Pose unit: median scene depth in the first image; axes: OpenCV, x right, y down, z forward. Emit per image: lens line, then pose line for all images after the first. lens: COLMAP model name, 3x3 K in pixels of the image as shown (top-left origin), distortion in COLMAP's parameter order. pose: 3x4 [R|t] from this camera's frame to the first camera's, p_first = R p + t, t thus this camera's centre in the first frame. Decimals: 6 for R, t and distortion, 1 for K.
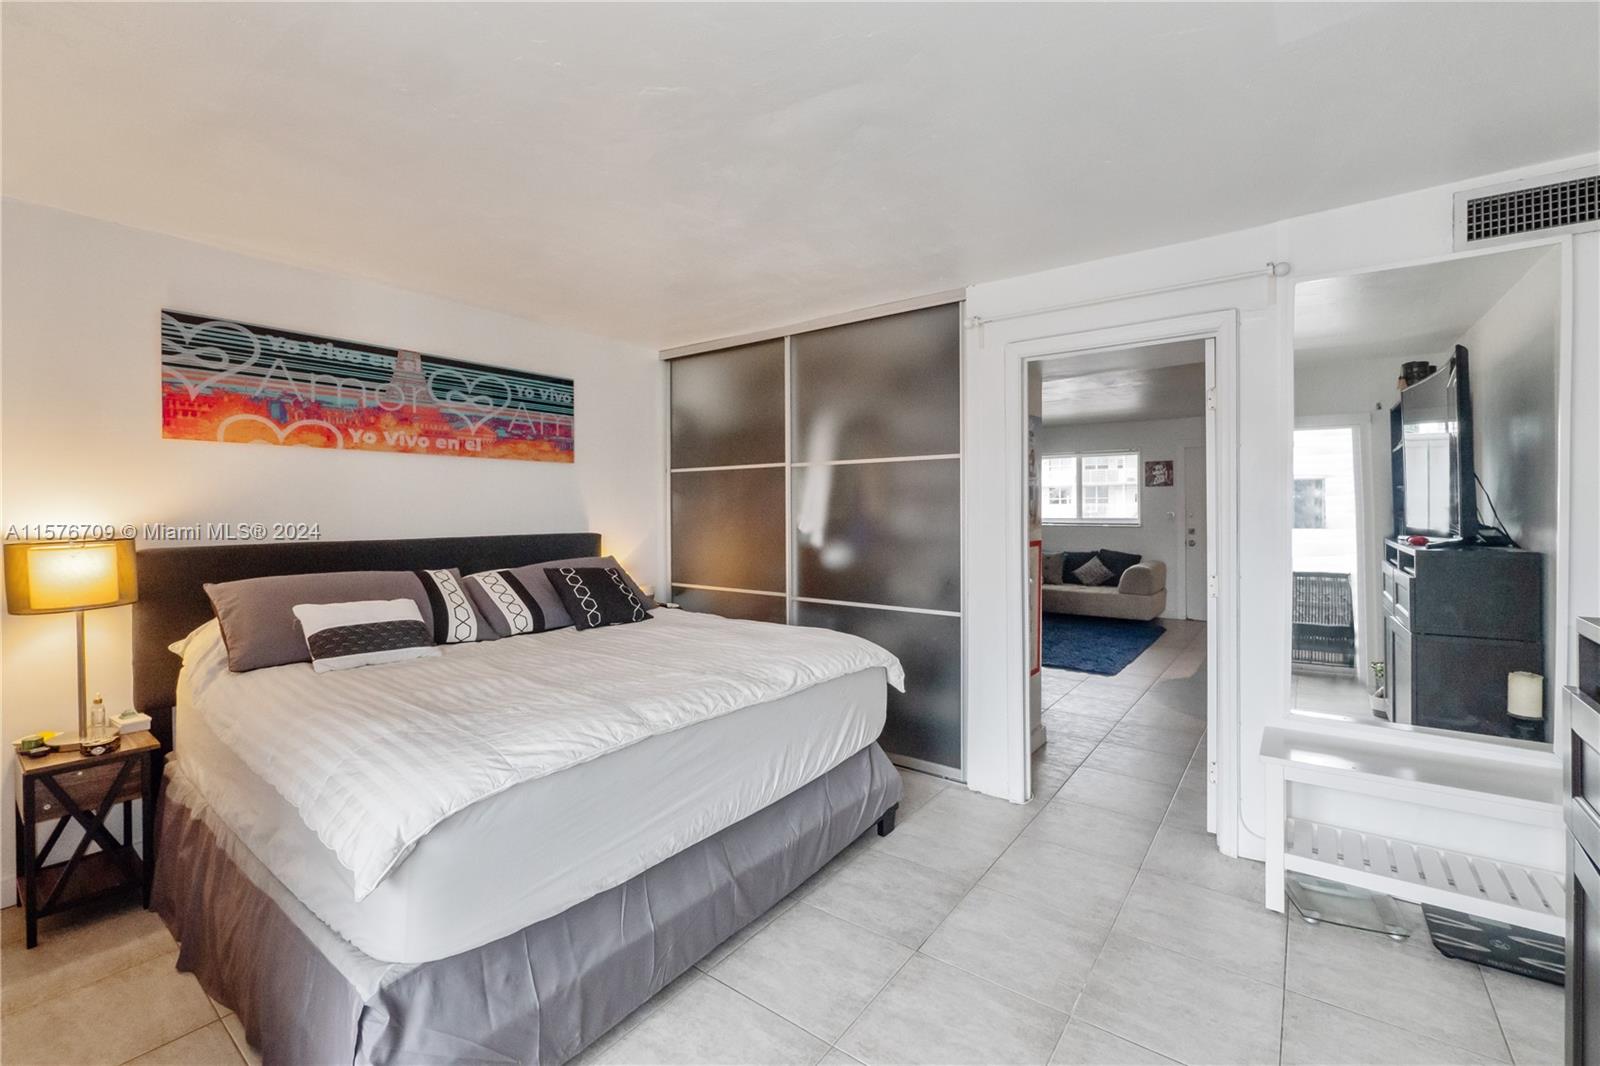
lens RADIAL K [[662.9, 0, 799.4], [0, 662.9, 514.7], [0, 0, 1]] dist [-0.000262, -0.000103]
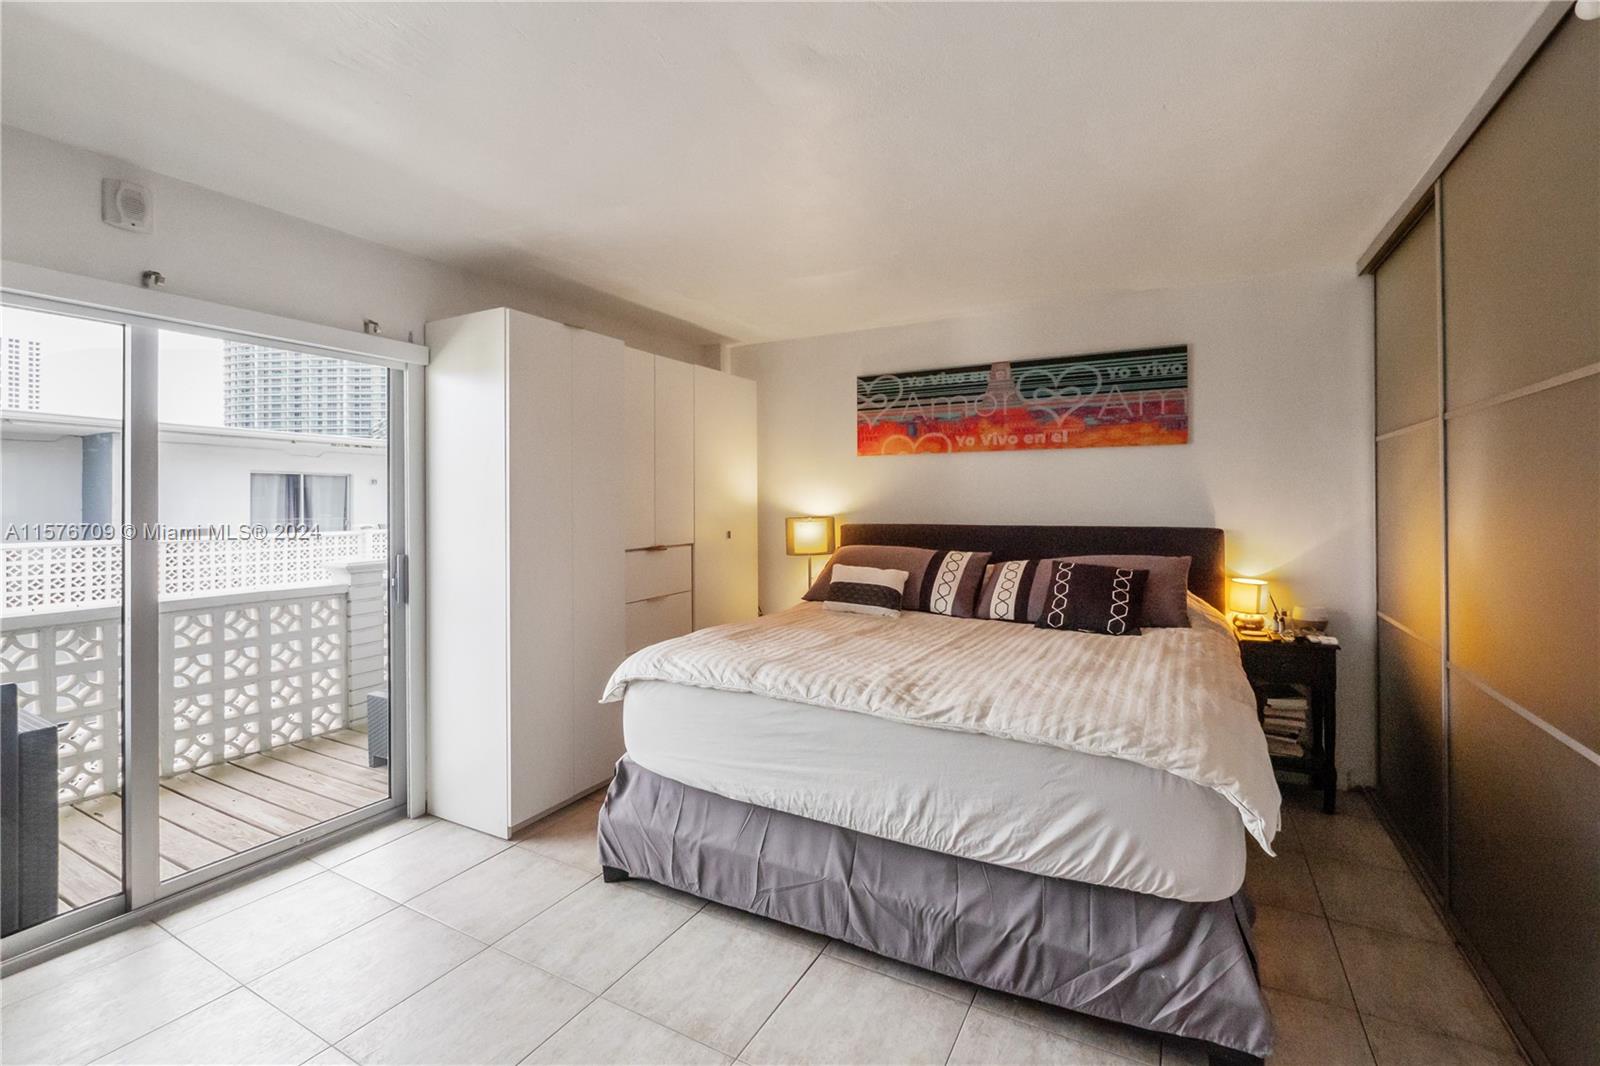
lens RADIAL K [[643.4, 0, 754.5], [0, 643.4, 499.7], [0, 0, 1]] dist [-0.000110, -0.000017]
pose [[0.163007, 0.001210, -0.986624, 0.474623], [-0.004464, 0.999990, 0.000489, -0.006679], [0.986615, 0.004324, 0.163011, 0.420906]]
